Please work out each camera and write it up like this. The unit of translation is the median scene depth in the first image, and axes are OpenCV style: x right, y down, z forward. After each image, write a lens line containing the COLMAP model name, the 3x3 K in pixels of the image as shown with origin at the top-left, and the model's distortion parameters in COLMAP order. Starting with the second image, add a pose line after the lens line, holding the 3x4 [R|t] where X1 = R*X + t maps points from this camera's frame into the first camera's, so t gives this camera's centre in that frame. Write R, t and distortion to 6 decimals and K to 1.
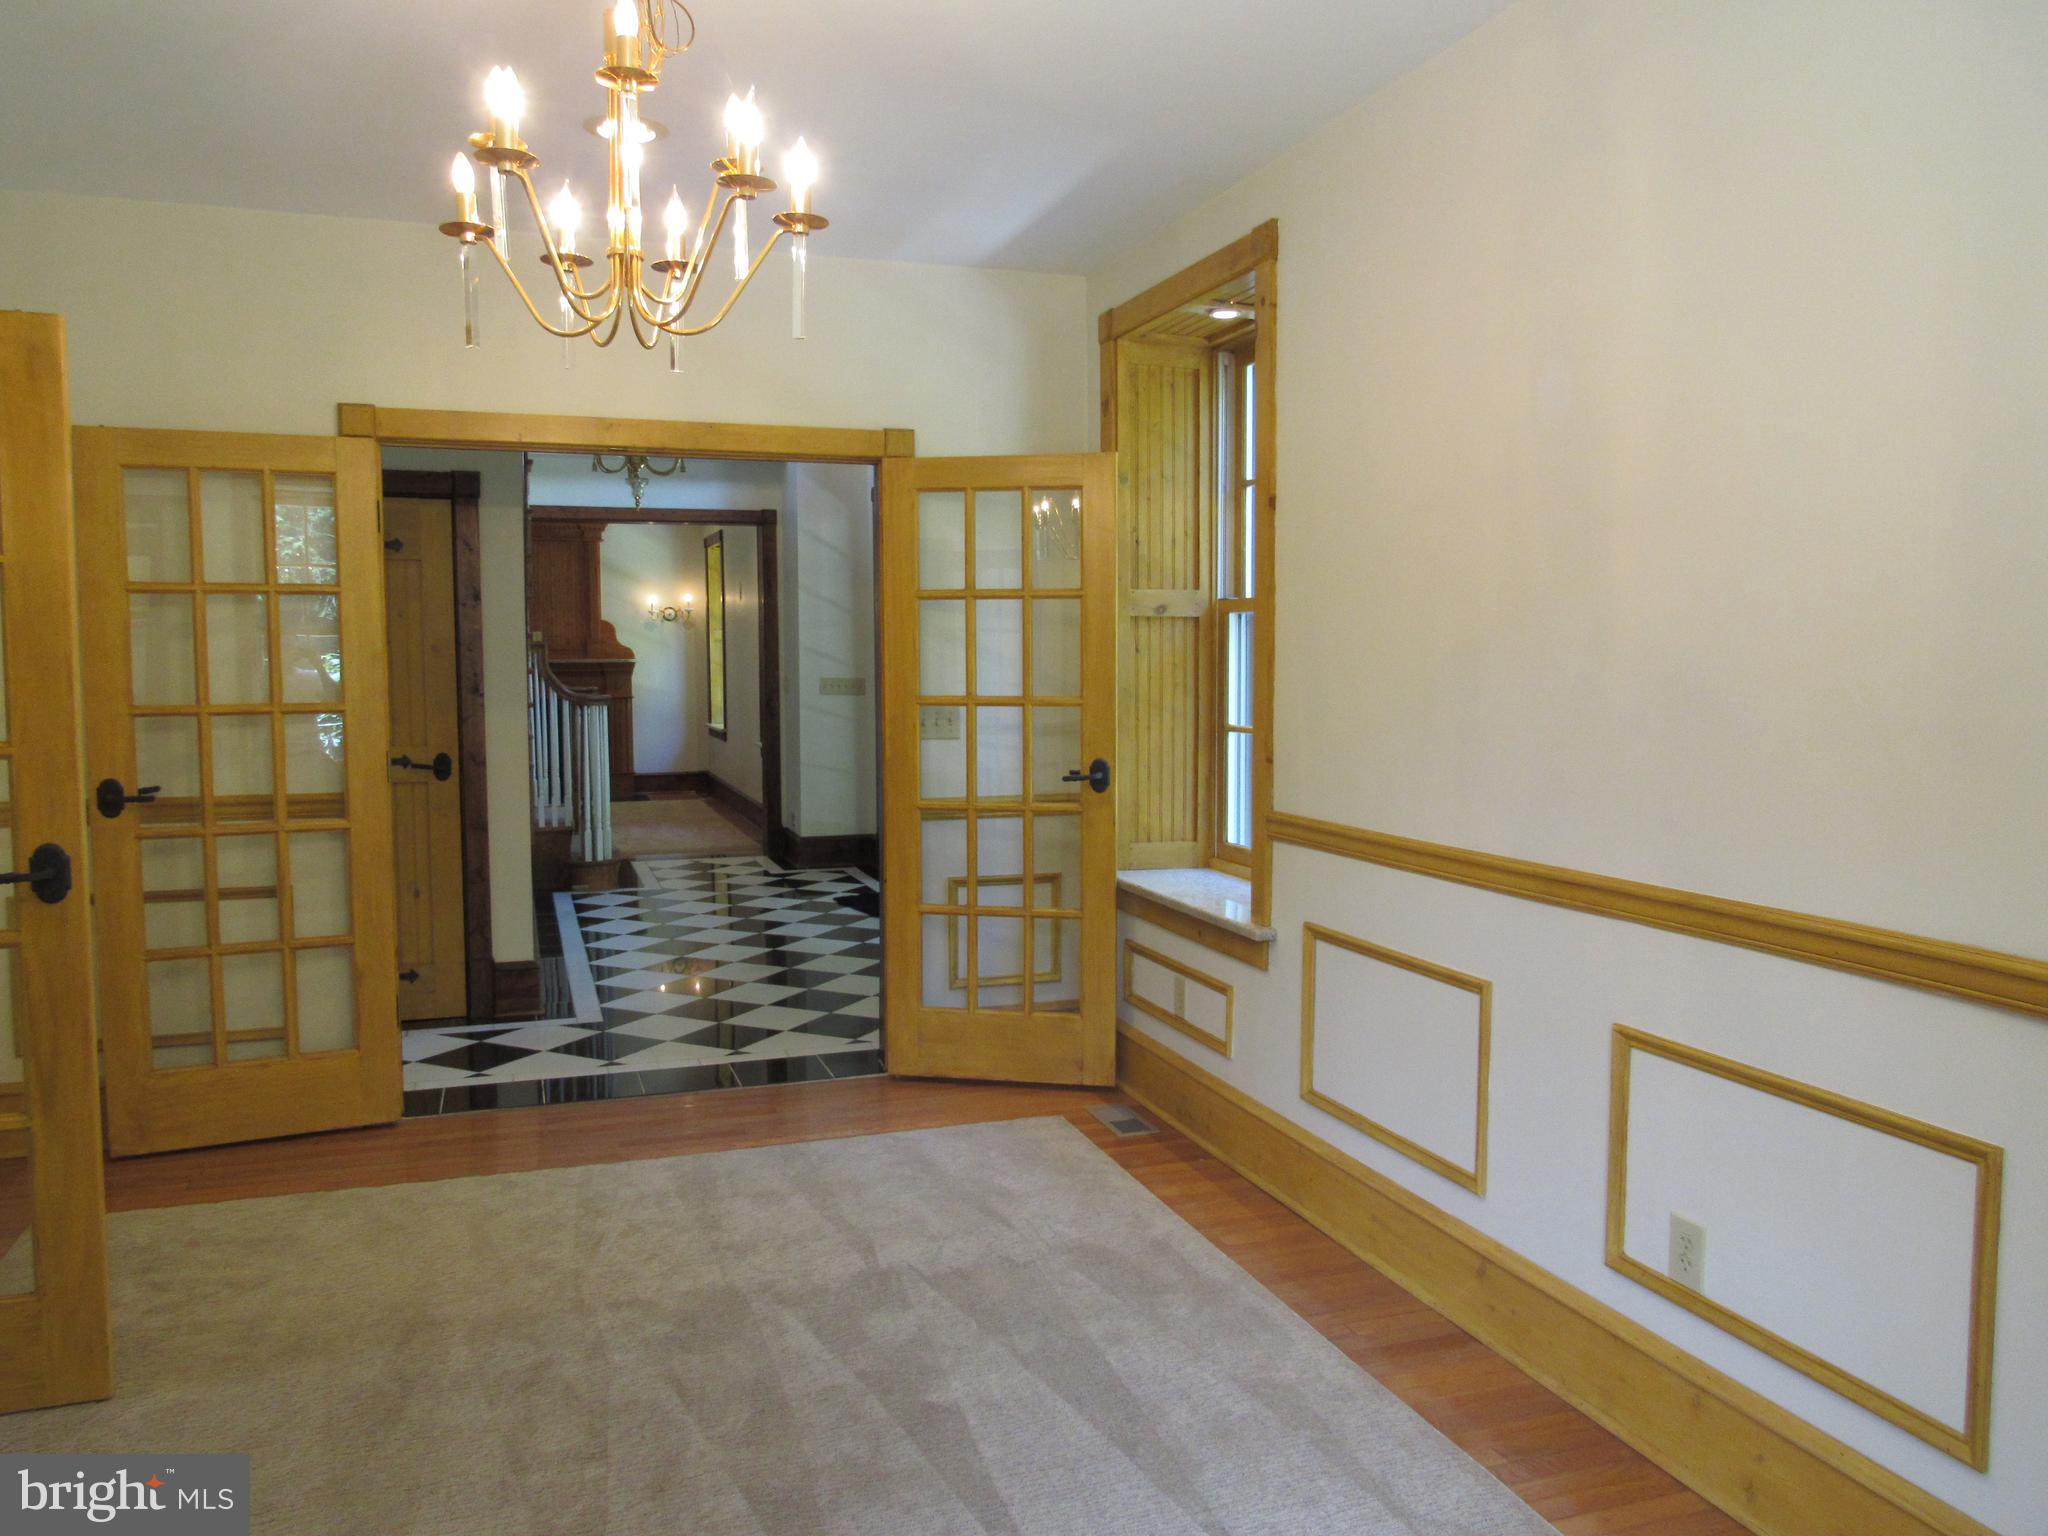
lens RADIAL K [[1475.3, 0, 1023.3], [0, 1475.3, 766.7], [0, 0, 1]] dist [-0.028605, 0.002933]
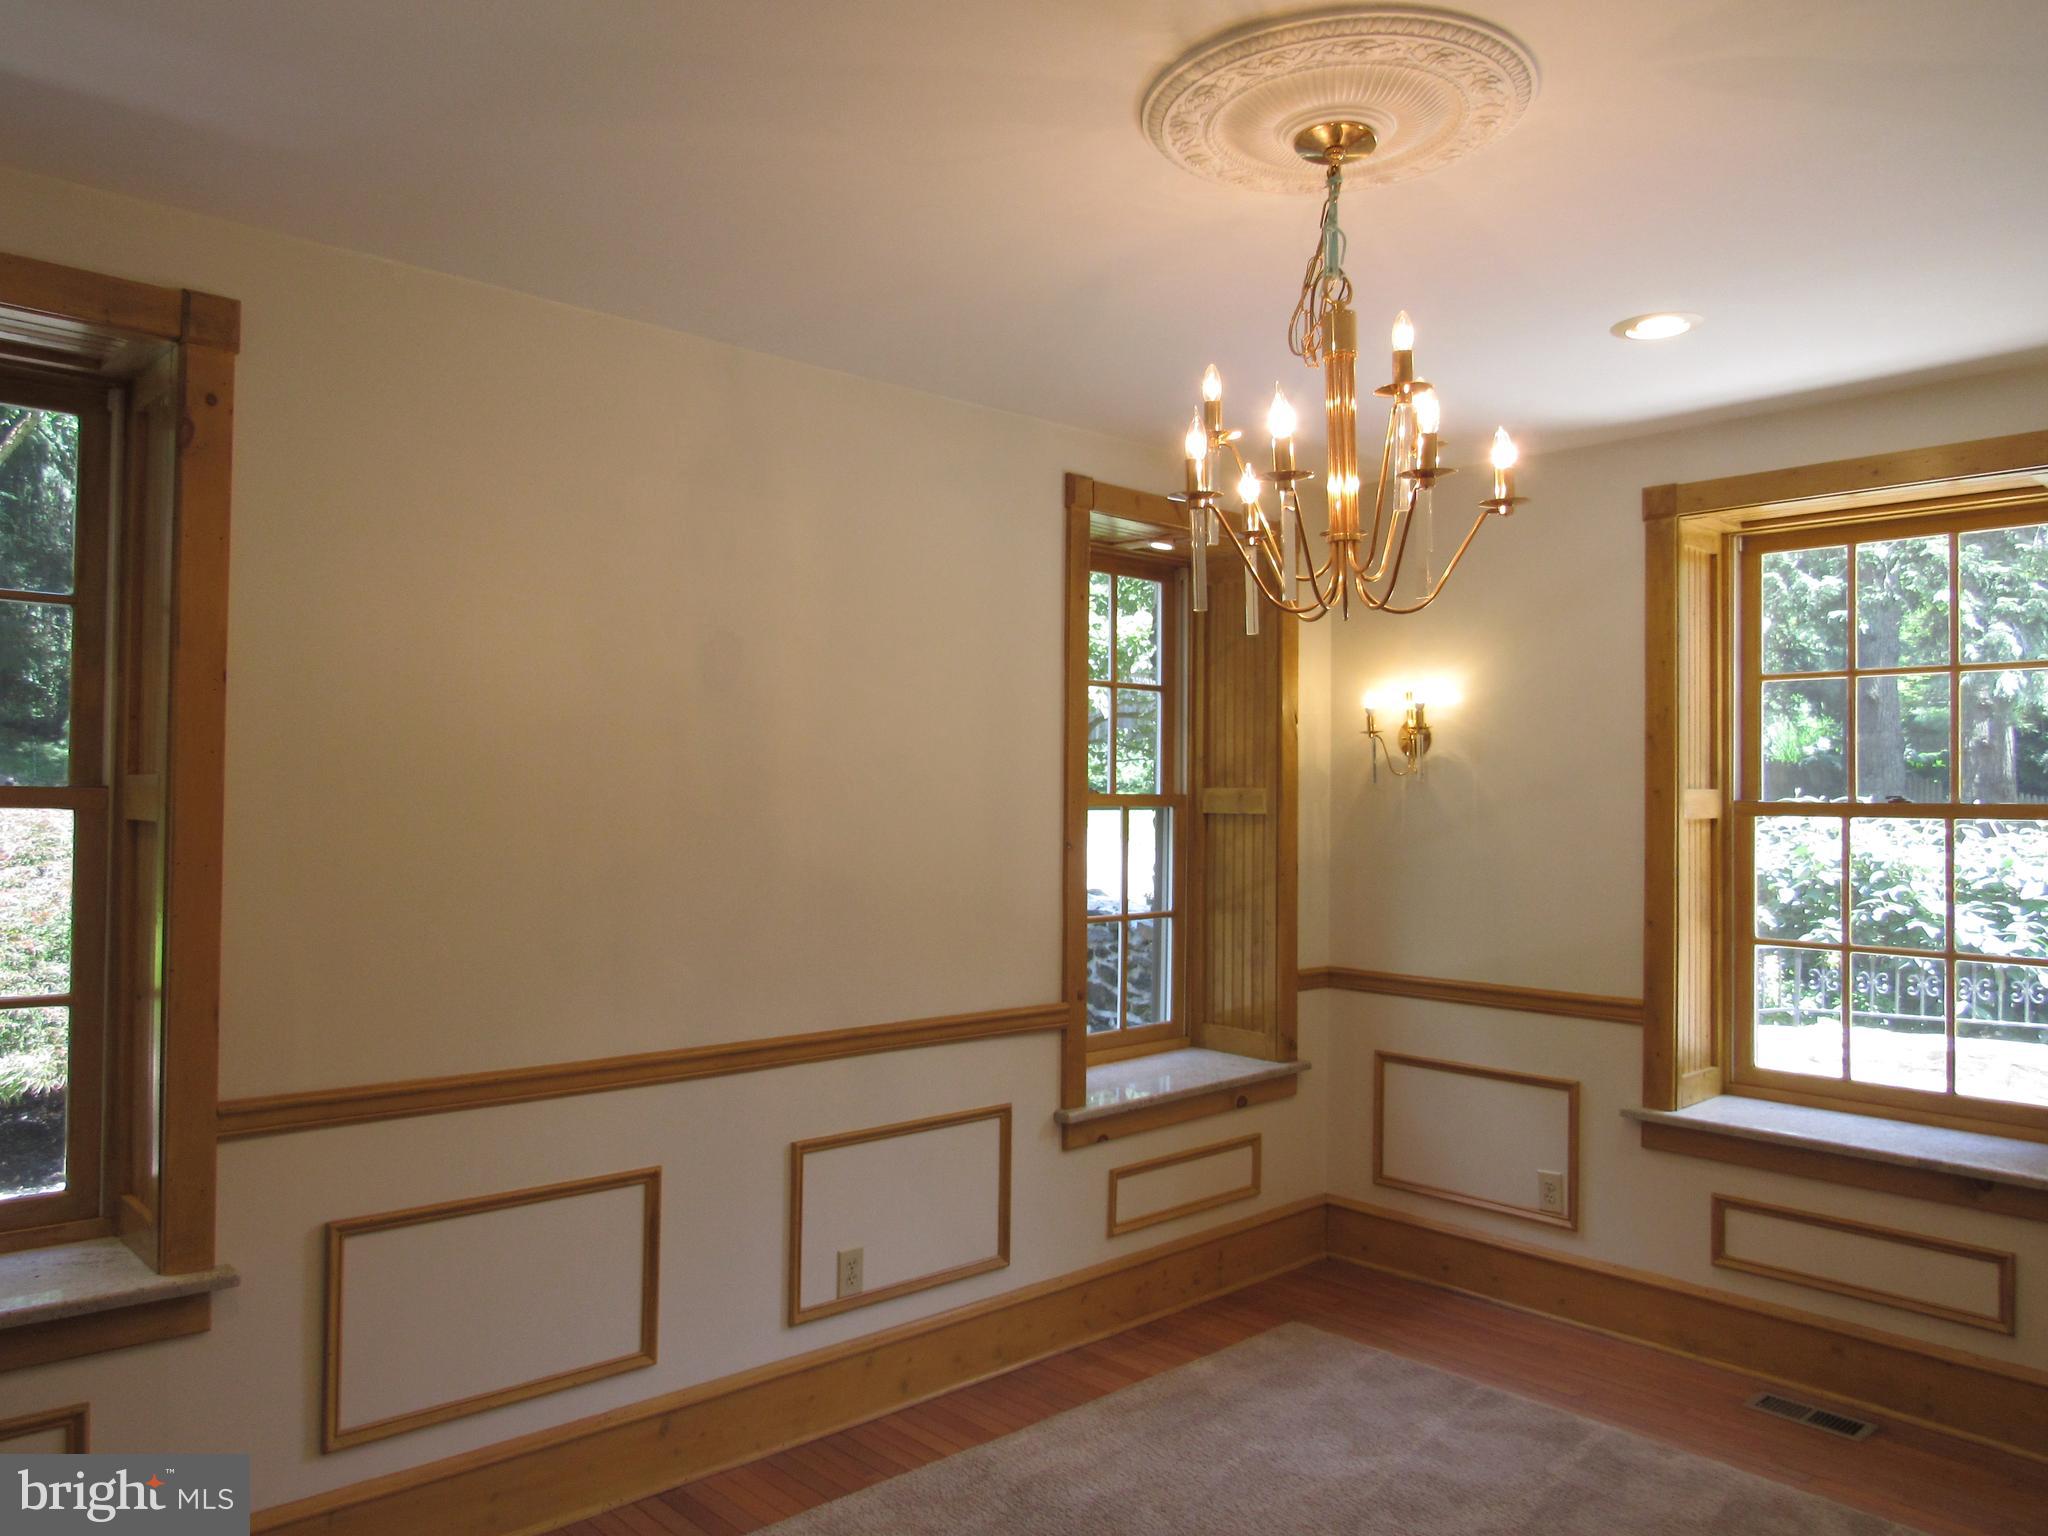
lens RADIAL K [[1475.3, 0, 1023.3], [0, 1475.3, 769.7], [0, 0, 1]] dist [-0.028605, 0.002933]
pose [[-0.422147, 0.013239, 0.906431, -0.895658], [0.046428, 0.998897, 0.007033, -0.164225], [-0.905338, 0.045053, -0.422296, 1.322911]]
